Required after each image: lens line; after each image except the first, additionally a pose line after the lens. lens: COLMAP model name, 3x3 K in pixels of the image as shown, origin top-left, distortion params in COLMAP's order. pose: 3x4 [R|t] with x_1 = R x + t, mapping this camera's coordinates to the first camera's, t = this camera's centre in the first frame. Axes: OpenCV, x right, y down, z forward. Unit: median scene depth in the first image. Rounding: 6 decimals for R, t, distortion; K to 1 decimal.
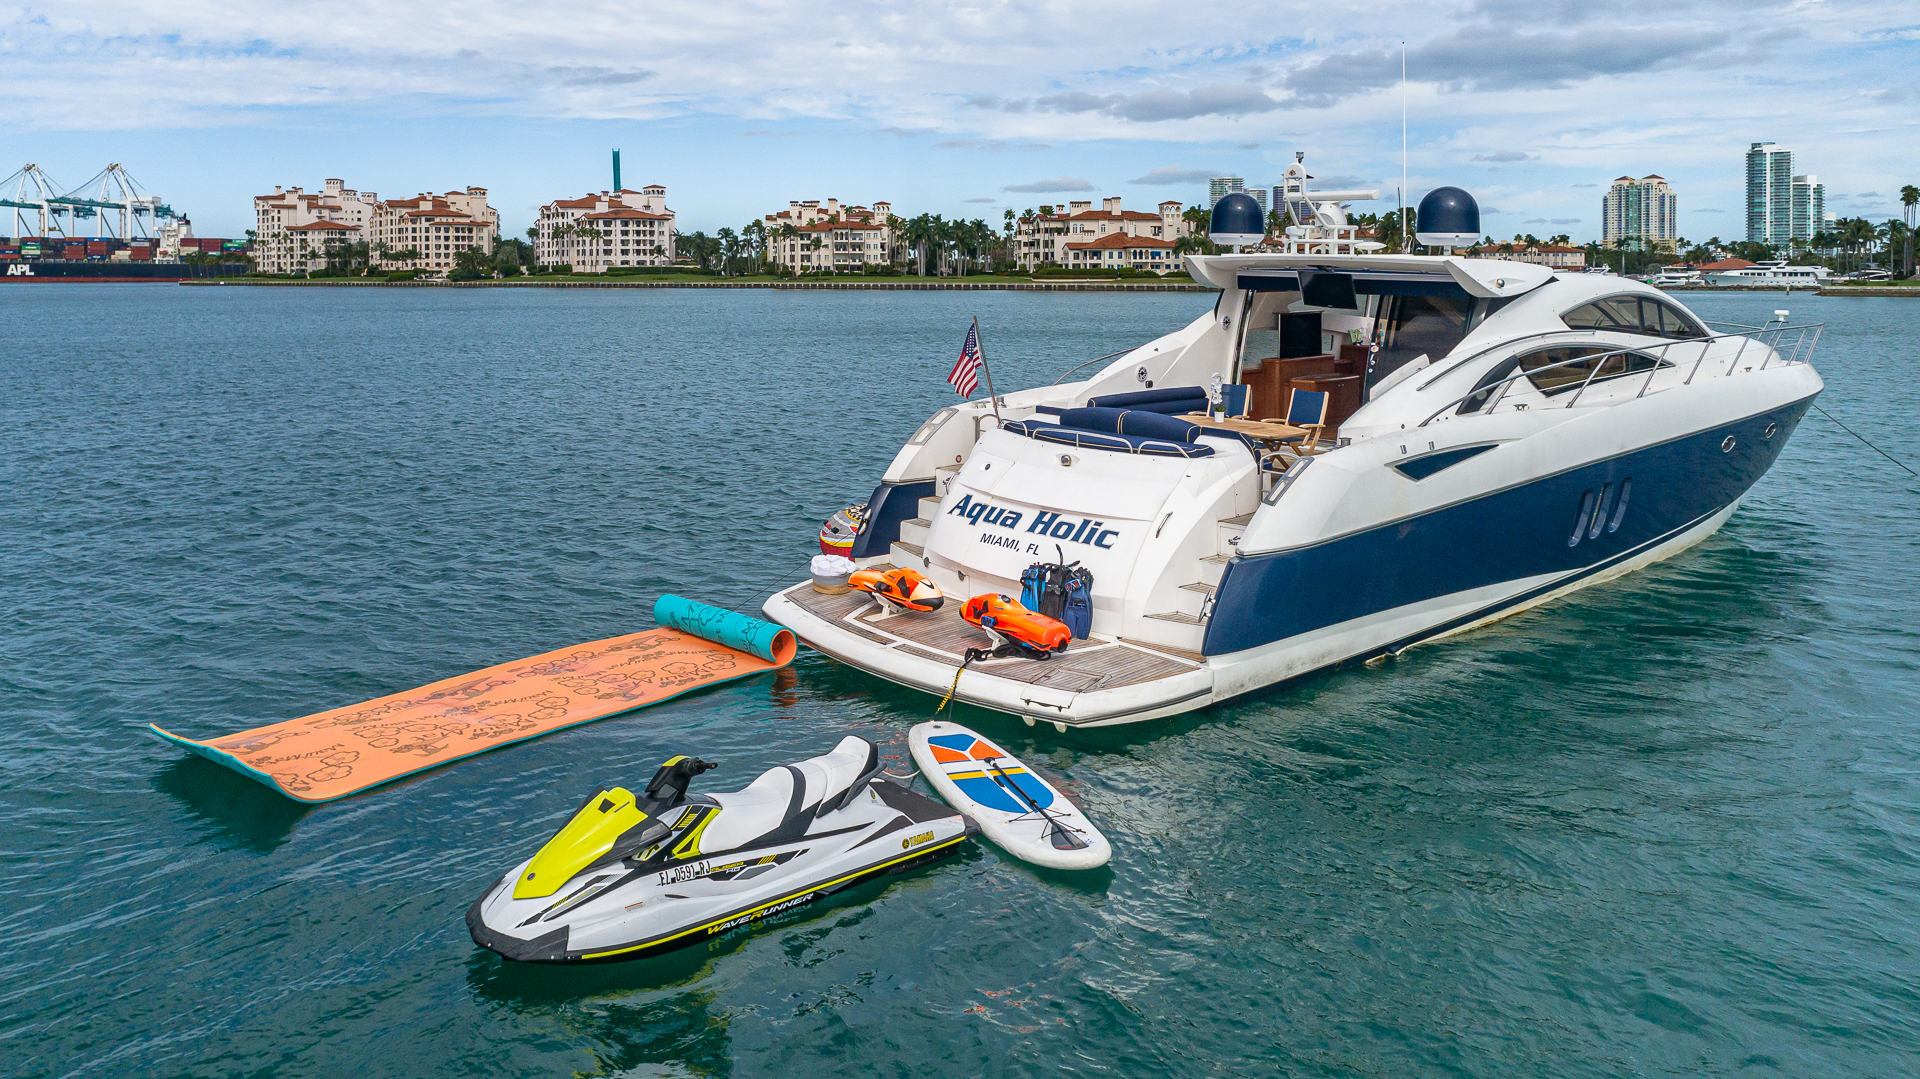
lens RADIAL K [[1383.5, 0, 961.6], [0, 1383.5, 541.4], [0, 0, 1]] dist [0.007851, 0.002024]
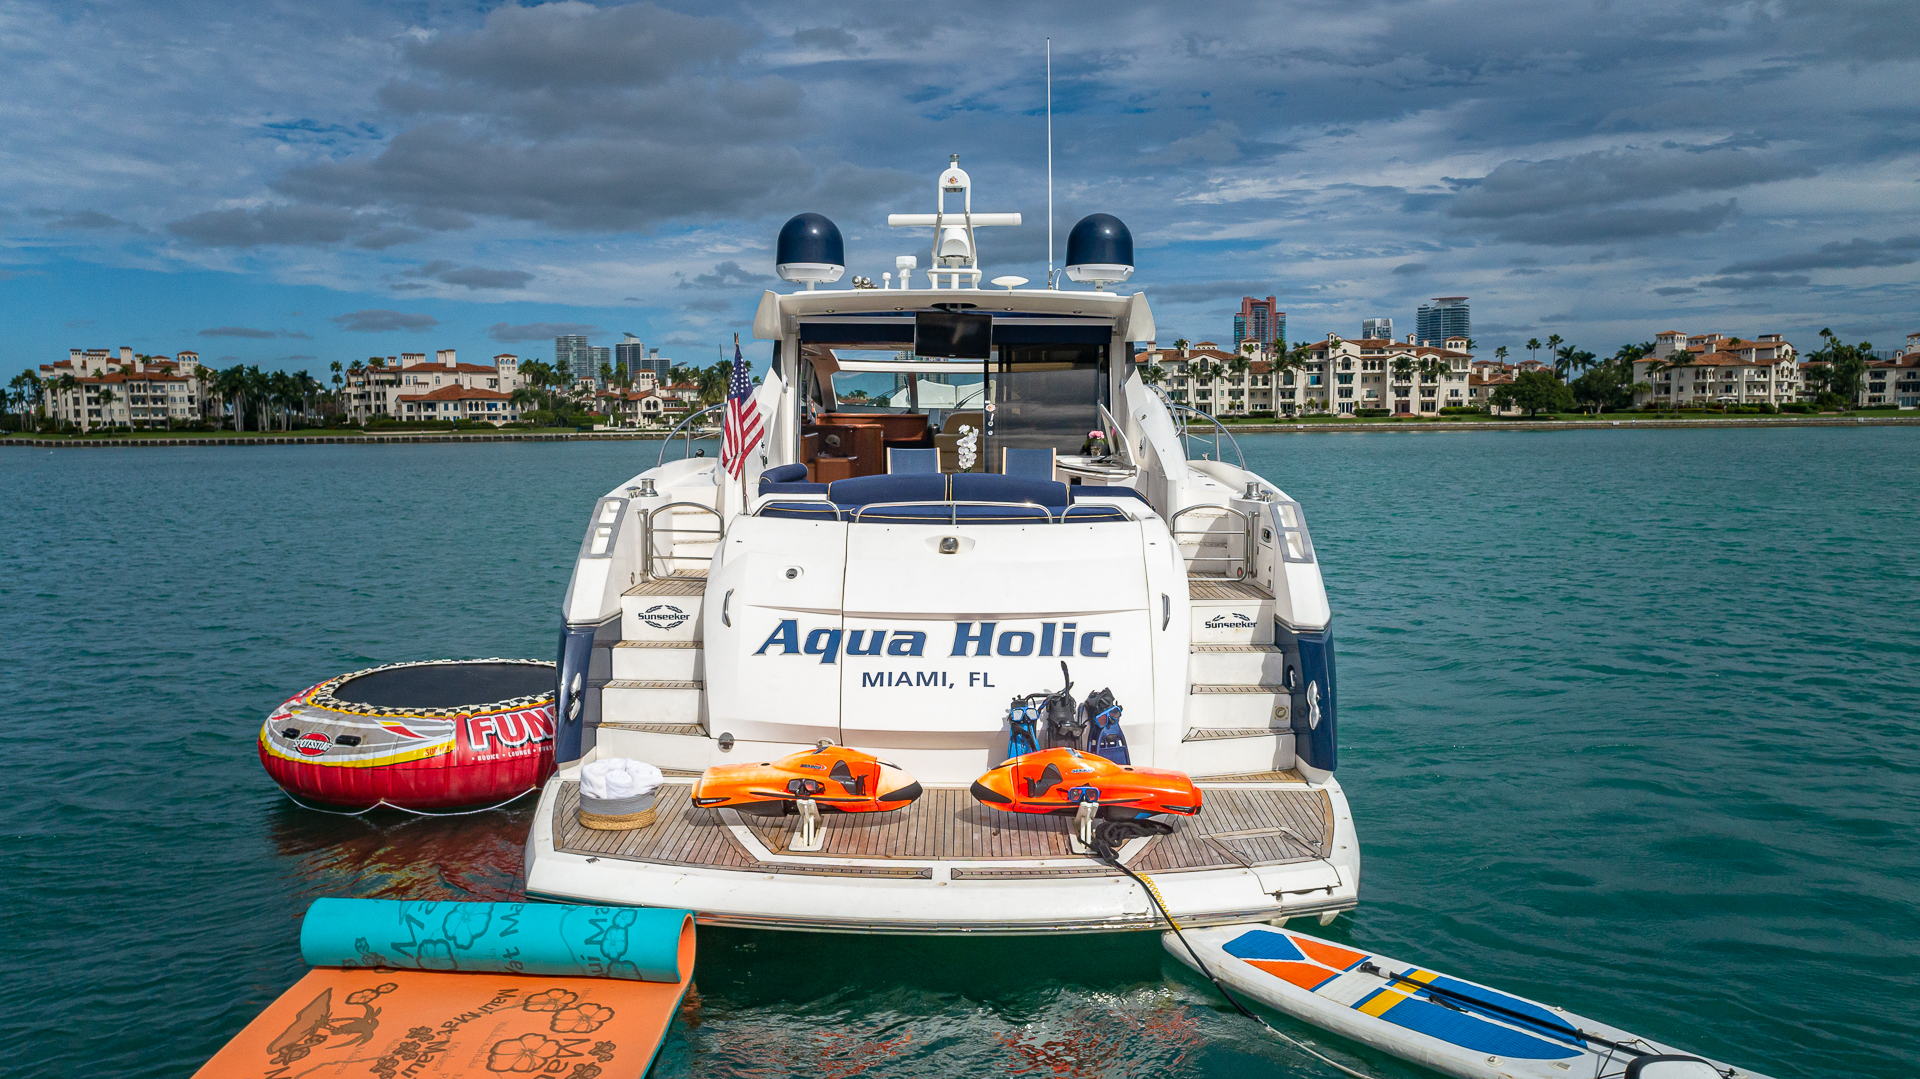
lens RADIAL K [[1383.5, 0, 968.7], [0, 1383.5, 544.9], [0, 0, 1]] dist [0.007851, 0.002024]
pose [[0.674283, -0.083404, 0.733748, -0.418121], [0.155291, 0.987399, -0.030470, -0.037520], [-0.721961, 0.134490, 0.678738, 0.547753]]
